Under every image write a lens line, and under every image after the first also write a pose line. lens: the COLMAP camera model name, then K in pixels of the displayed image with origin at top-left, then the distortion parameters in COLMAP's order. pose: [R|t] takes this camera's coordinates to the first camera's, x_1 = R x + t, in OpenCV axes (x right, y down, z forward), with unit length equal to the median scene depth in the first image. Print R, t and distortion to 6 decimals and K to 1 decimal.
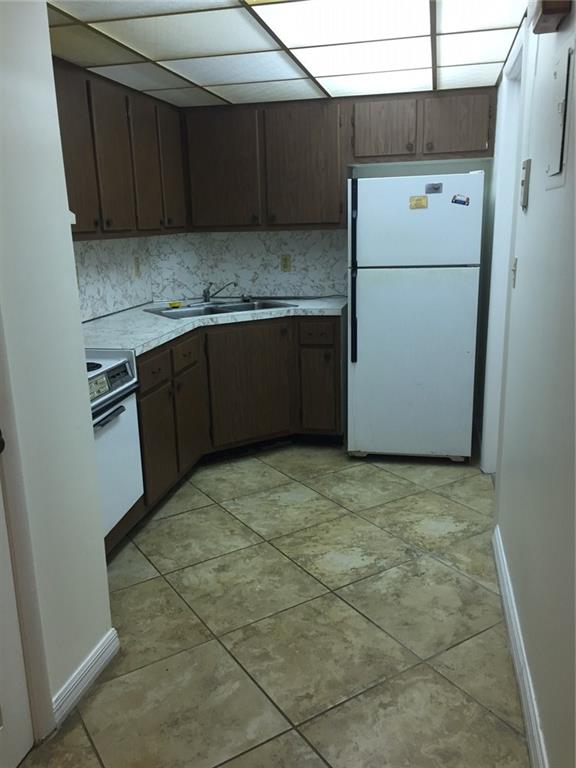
lens RADIAL K [[660.3, 0, 290.4], [0, 660.3, 383.5], [0, 0, 1]] dist [0.070071, -0.094628]
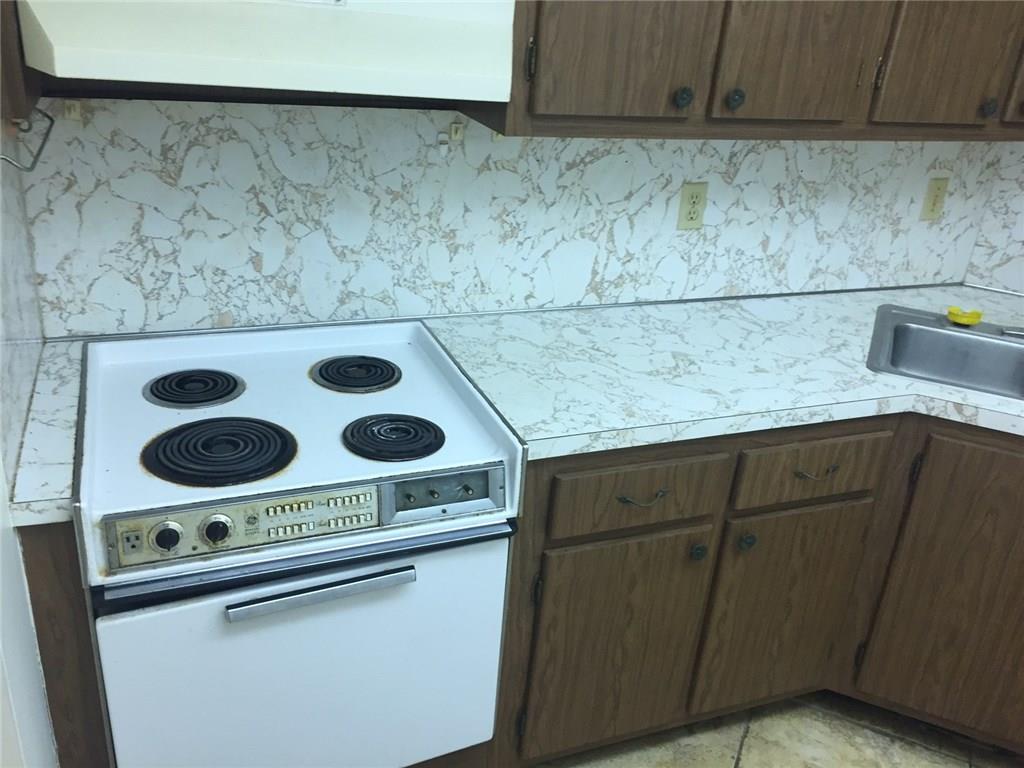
lens RADIAL K [[880.4, 0, 510.5], [0, 880.4, 385.9], [0, 0, 1]] dist [0.070071, -0.094628]
pose [[0.543195, 0.404140, -0.735942, 0.105263], [-0.285254, 0.913224, 0.290950, -0.189254], [0.789664, 0.051888, 0.611341, 0.544876]]
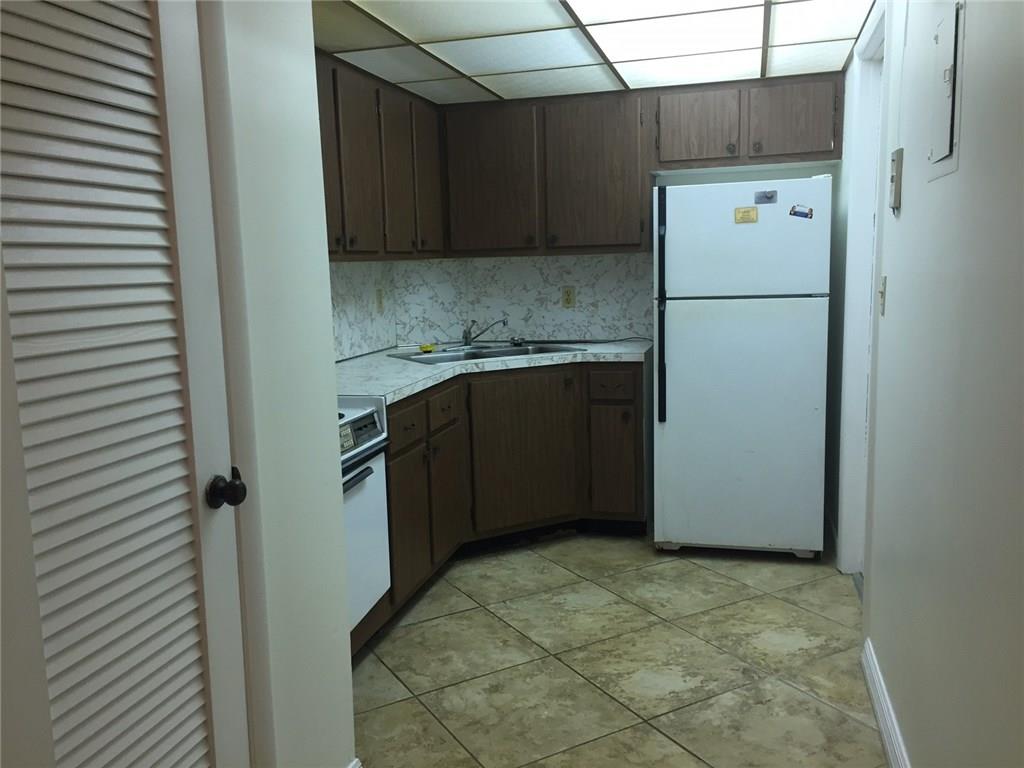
lens RADIAL K [[880.4, 0, 513.2], [0, 880.4, 383.2], [0, 0, 1]] dist [0.070071, -0.094628]
pose [[0.998886, 0.003836, -0.047042, -0.029327], [-0.008661, 0.994664, -0.102799, 0.031504], [0.046397, 0.103092, 0.993589, -0.019844]]
